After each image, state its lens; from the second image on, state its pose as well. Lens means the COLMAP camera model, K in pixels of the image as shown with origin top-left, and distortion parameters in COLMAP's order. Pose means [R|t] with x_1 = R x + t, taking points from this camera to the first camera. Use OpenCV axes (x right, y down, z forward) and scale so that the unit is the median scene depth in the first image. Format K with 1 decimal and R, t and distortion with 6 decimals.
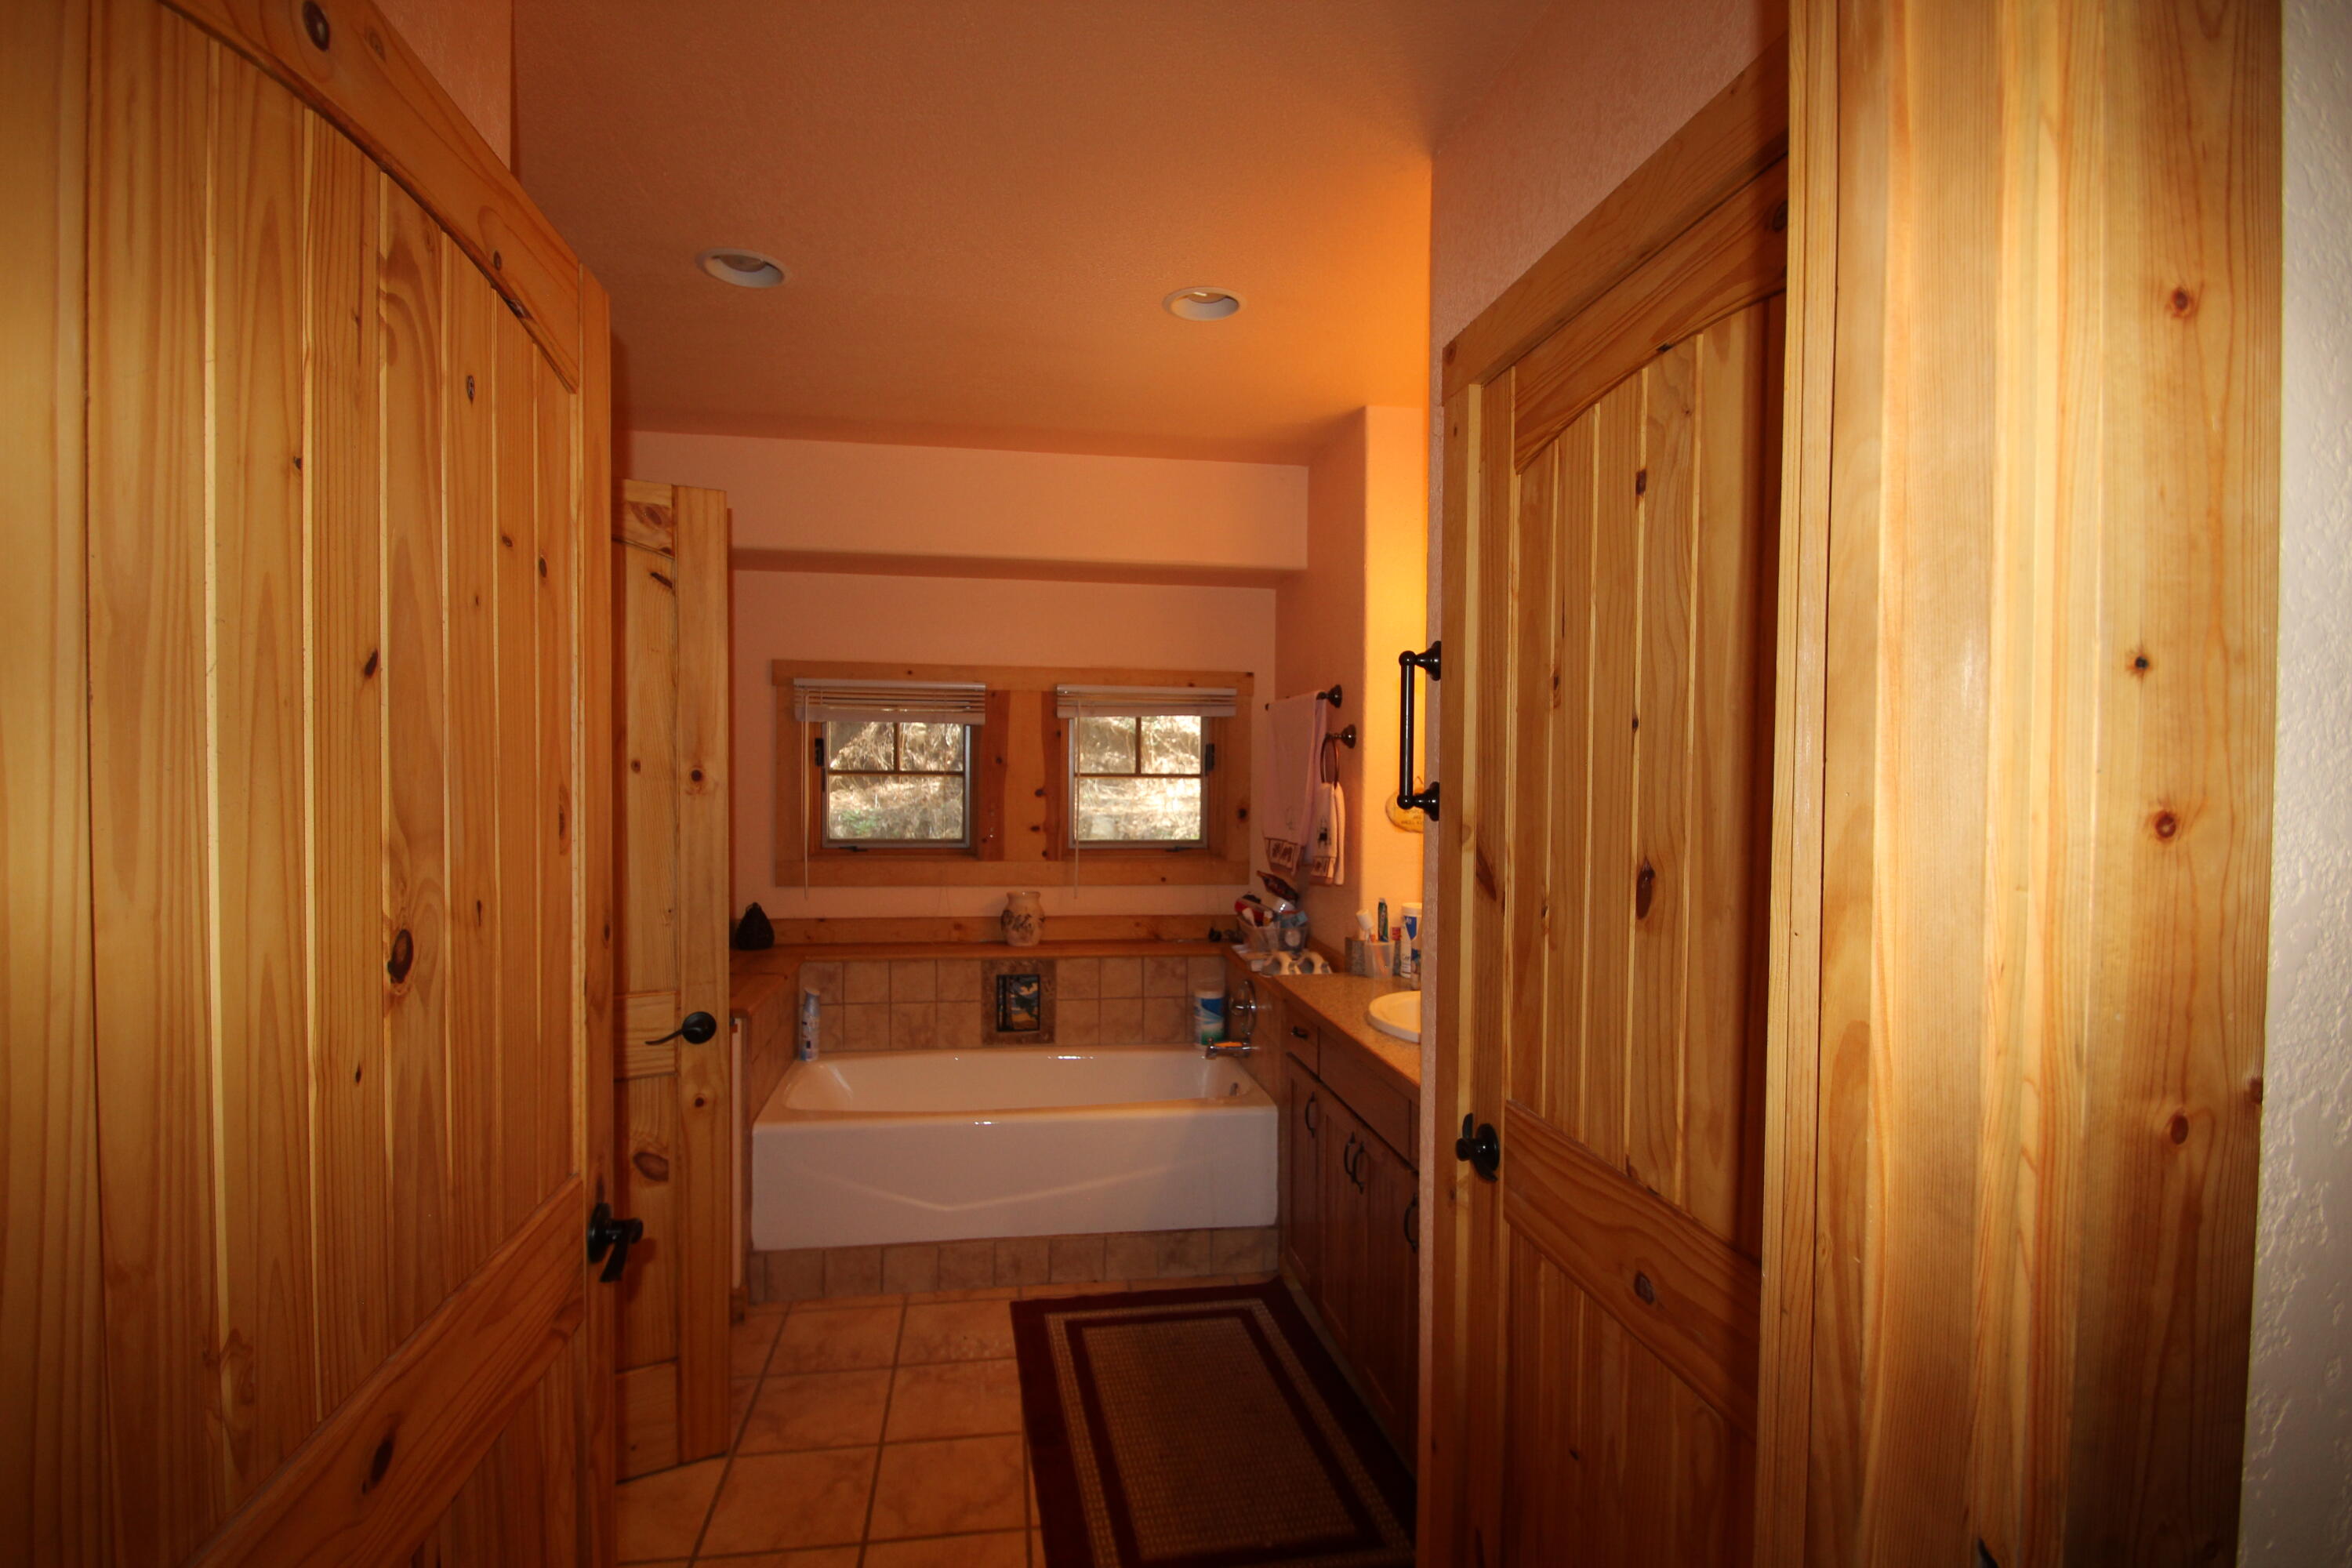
lens RADIAL K [[1095.1, 0, 1167.6], [0, 1095.1, 787.8], [0, 0, 1]] dist [0.005239, -0.012793]
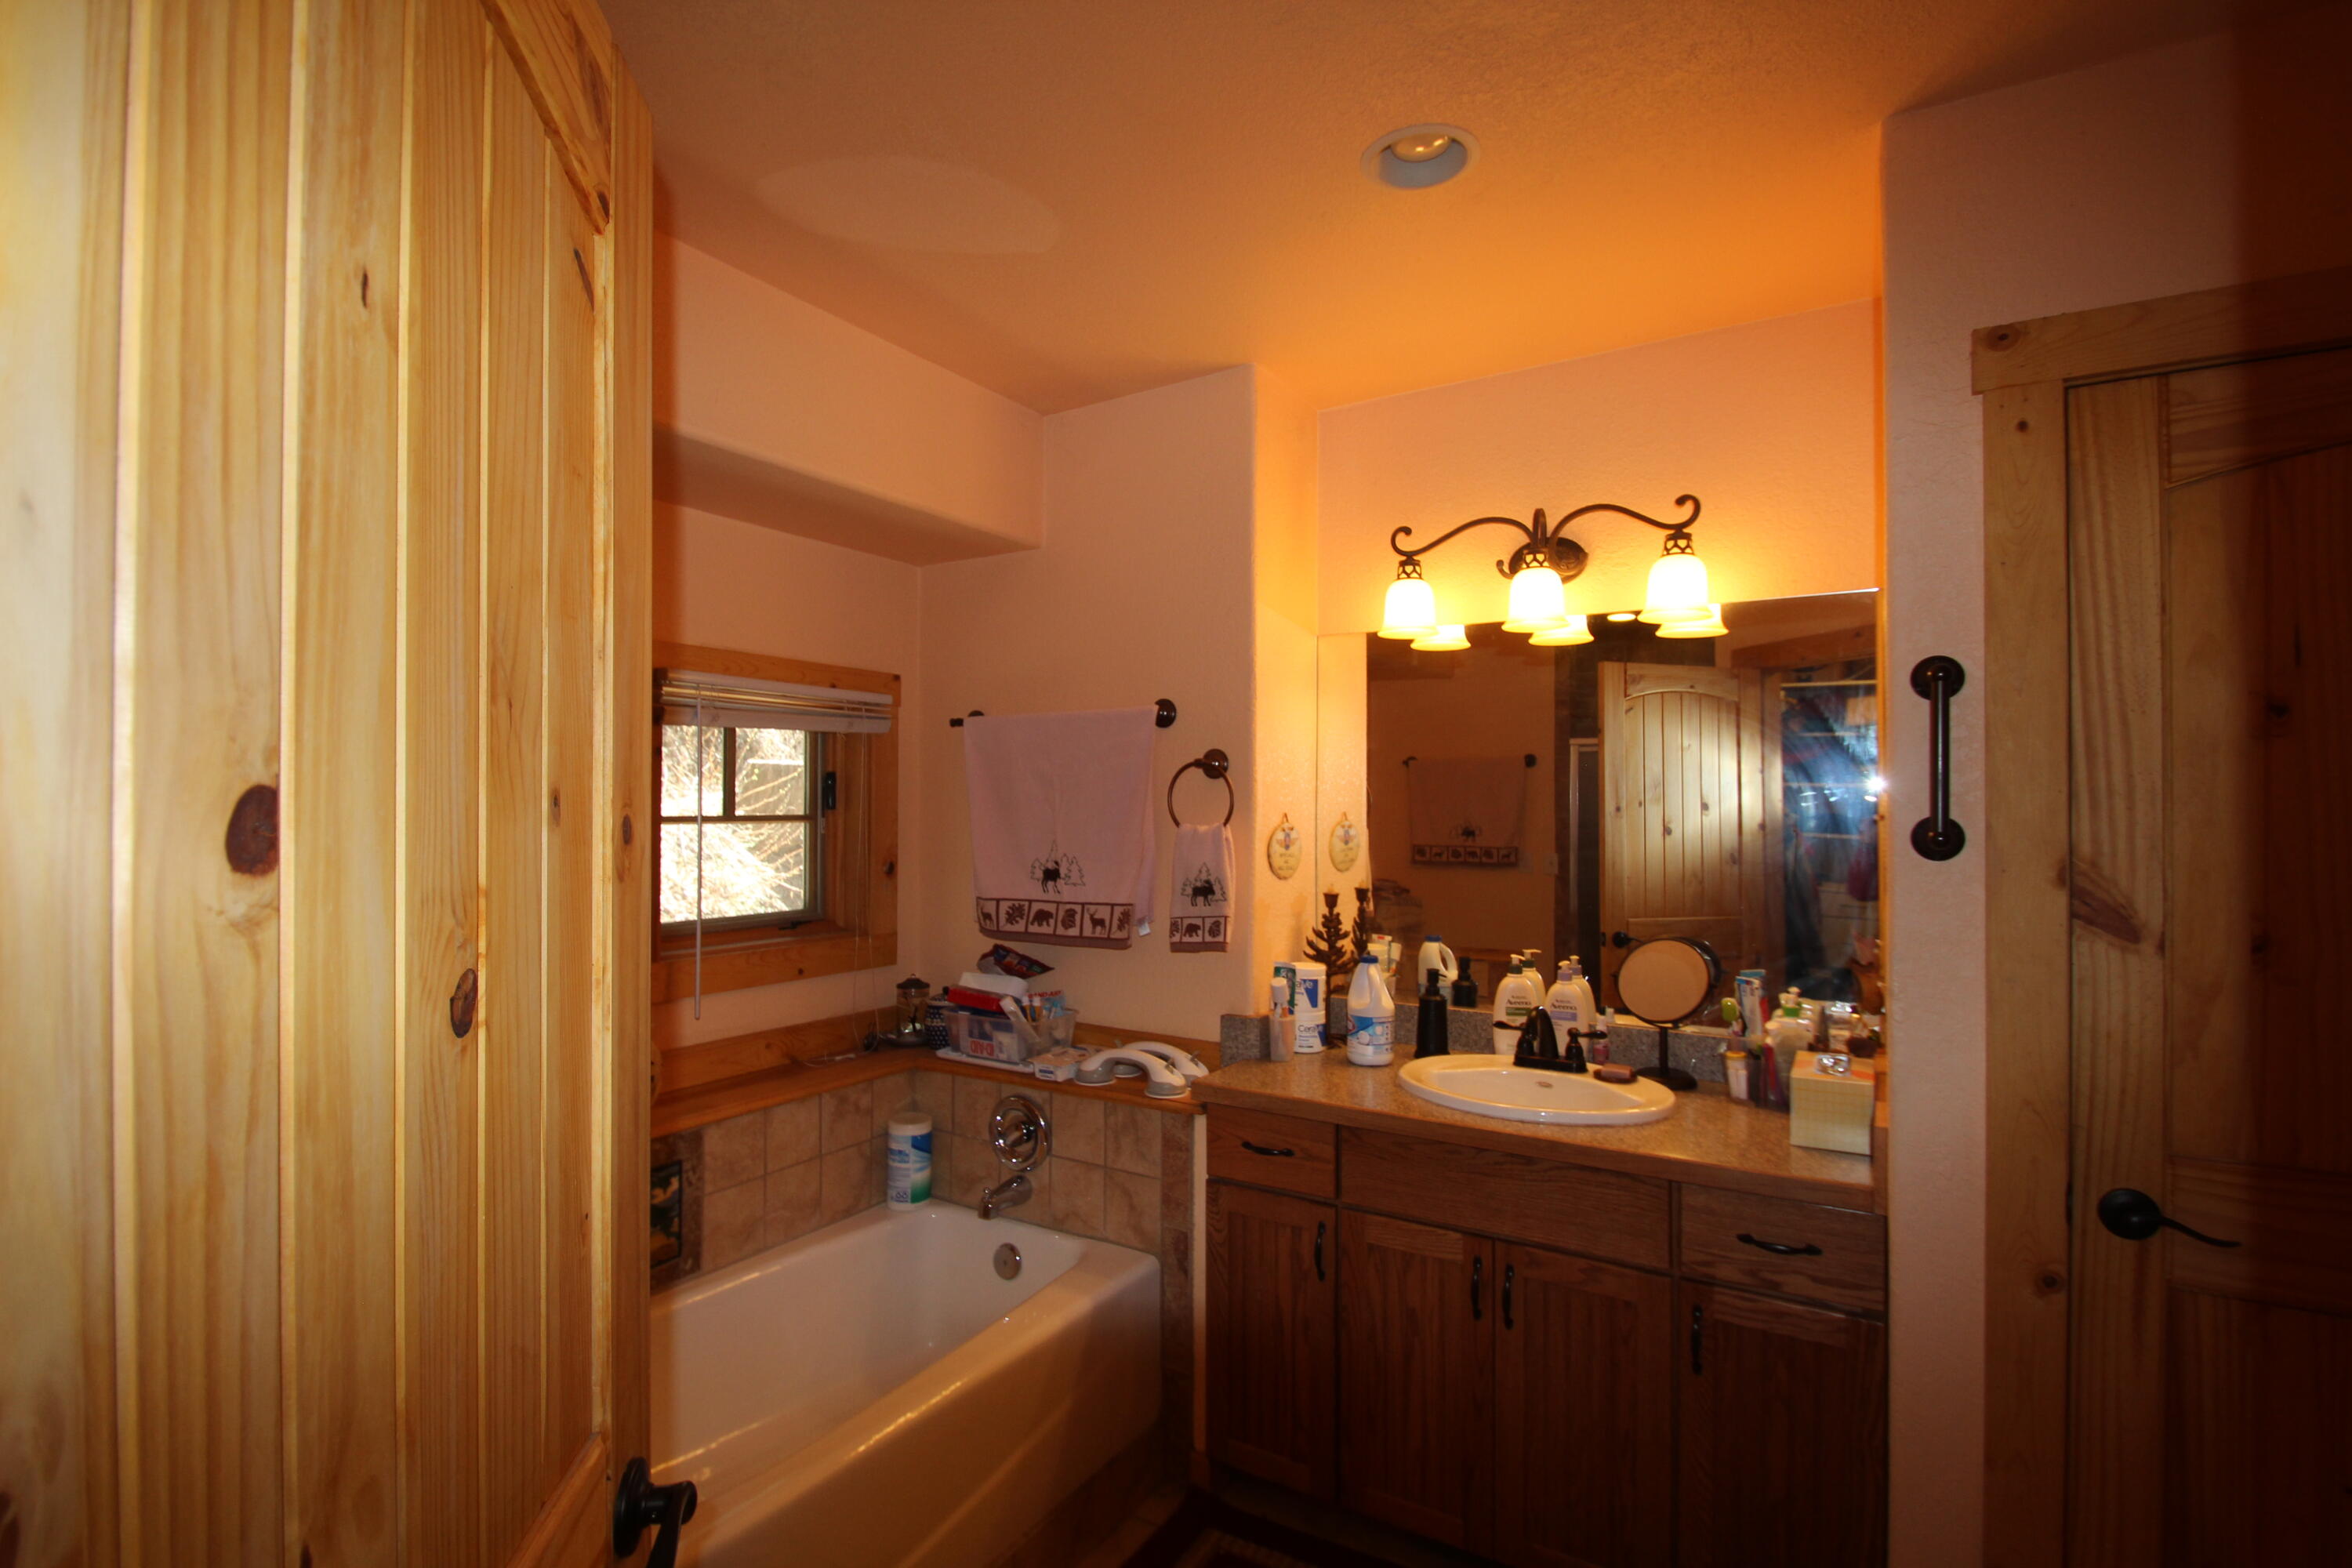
lens RADIAL K [[1095.1, 0, 1176.1], [0, 1095.1, 781.2], [0, 0, 1]] dist [0.005239, -0.012793]
pose [[0.664709, 0.007502, 0.747065, -0.371569], [0.020148, 0.999406, -0.027963, -0.010123], [-0.746831, 0.033639, 0.664163, 0.396863]]
